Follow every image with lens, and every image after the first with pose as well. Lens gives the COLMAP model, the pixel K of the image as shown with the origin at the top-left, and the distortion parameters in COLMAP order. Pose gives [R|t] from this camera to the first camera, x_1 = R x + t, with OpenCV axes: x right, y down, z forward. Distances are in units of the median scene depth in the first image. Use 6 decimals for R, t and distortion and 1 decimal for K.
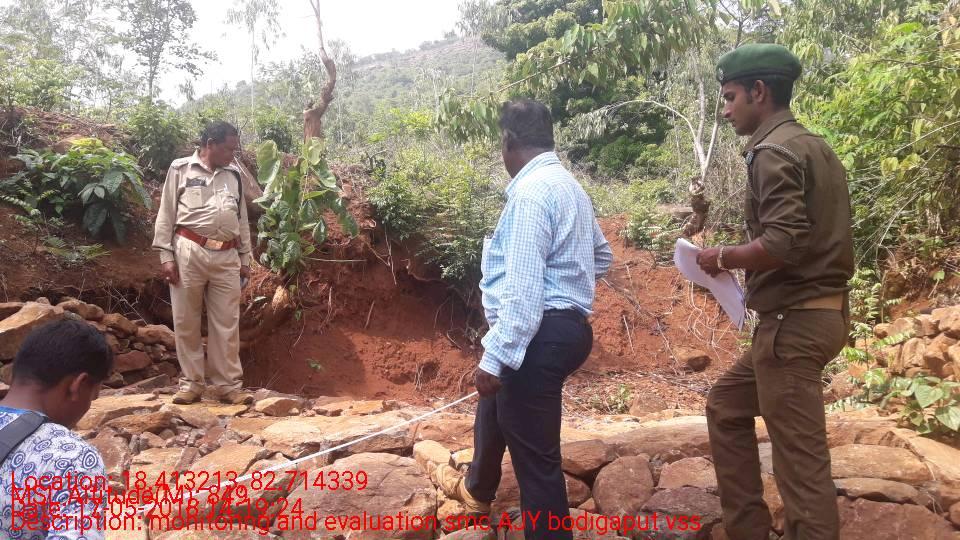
lens RADIAL K [[783.7, 0, 510.5], [0, 783.7, 271.3], [0, 0, 1]] dist [0.238382, -0.499584]
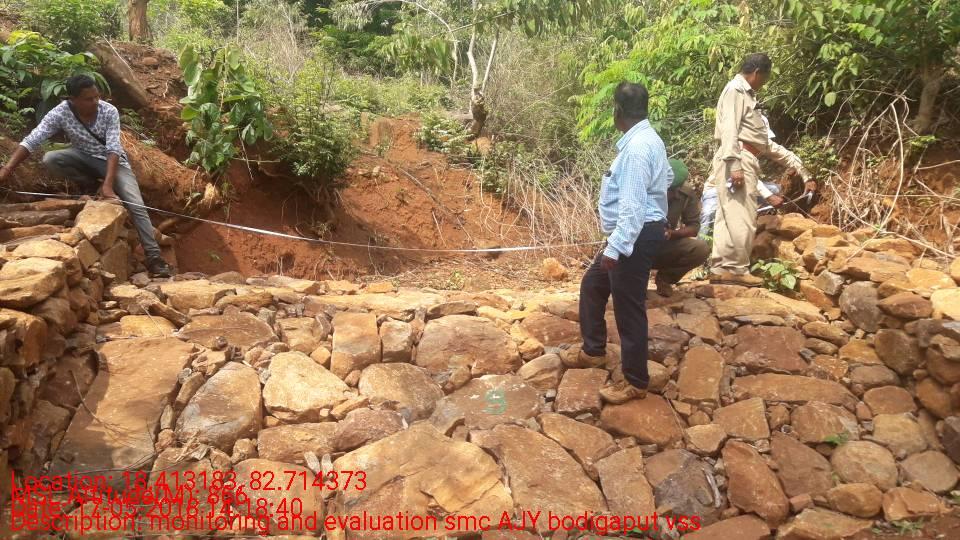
lens RADIAL K [[783.7, 0, 510.5], [0, 783.7, 271.3], [0, 0, 1]] dist [0.238382, -0.499584]
pose [[0.925113, -0.015991, 0.379355, -0.317087], [-0.036657, 0.990684, 0.131153, -0.020580], [-0.377918, -0.135237, 0.915909, -0.169019]]
